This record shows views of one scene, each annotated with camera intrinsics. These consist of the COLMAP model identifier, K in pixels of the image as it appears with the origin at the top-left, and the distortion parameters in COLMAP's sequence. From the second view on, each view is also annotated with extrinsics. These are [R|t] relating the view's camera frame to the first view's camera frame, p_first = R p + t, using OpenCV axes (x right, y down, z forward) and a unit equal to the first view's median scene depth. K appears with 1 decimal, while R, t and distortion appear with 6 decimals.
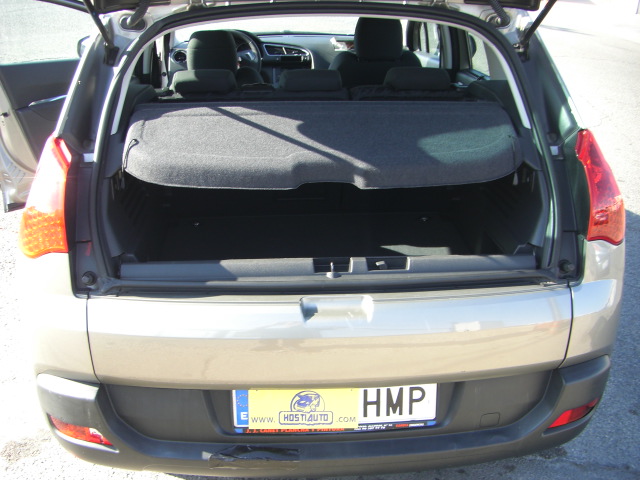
lens RADIAL K [[712.9, 0, 315.2], [0, 712.9, 241.5], [0, 0, 1]] dist [-0.121379, 0.000000]
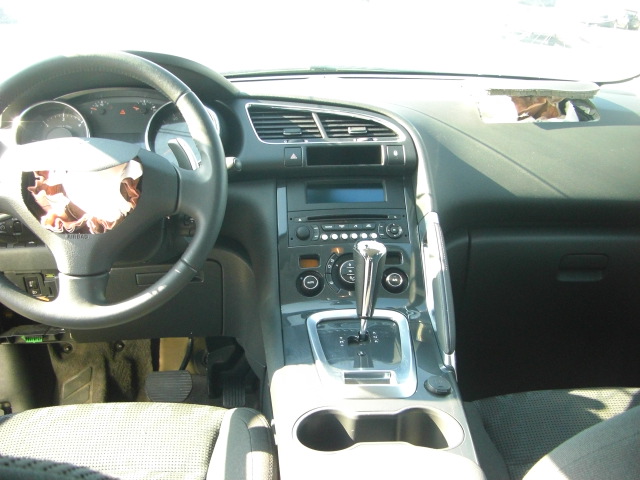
lens RADIAL K [[712.9, 0, 316.0], [0, 712.9, 239.4], [0, 0, 1]] dist [-0.121379, 0.000000]
pose [[0.999623, -0.010218, -0.025492, -0.078951], [0.008444, 0.997597, -0.068772, -0.429648], [0.026133, 0.068531, 0.997307, 1.508700]]
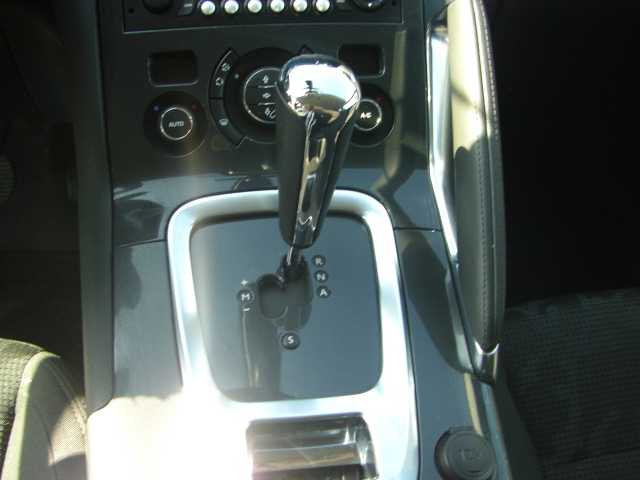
lens RADIAL K [[712.9, 0, 319.4], [0, 712.9, 236.4], [0, 0, 1]] dist [-0.121379, 0.000000]
pose [[0.996498, -0.010300, 0.082979, -0.069548], [-0.029292, 0.886494, 0.461813, -0.510786], [-0.078317, -0.462626, 0.883088, 1.819119]]
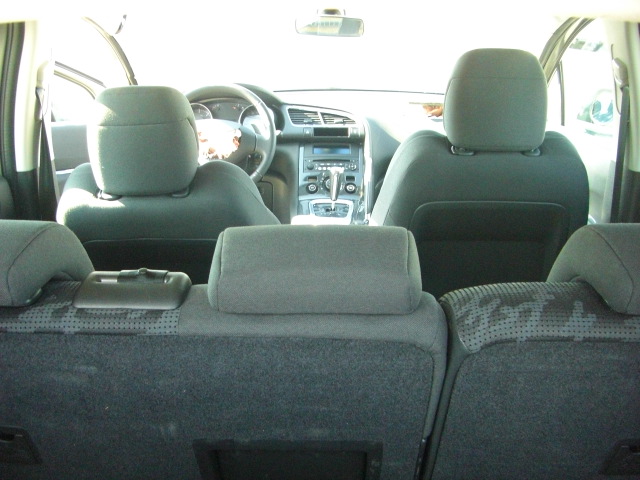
lens RADIAL K [[712.9, 0, 322.0], [0, 712.9, 239.4], [0, 0, 1]] dist [-0.121379, 0.000000]
pose [[0.995681, 0.021735, -0.090258, 0.028965], [-0.028017, 0.997228, -0.068934, -0.266634], [0.088510, 0.071165, 0.993530, 0.868654]]
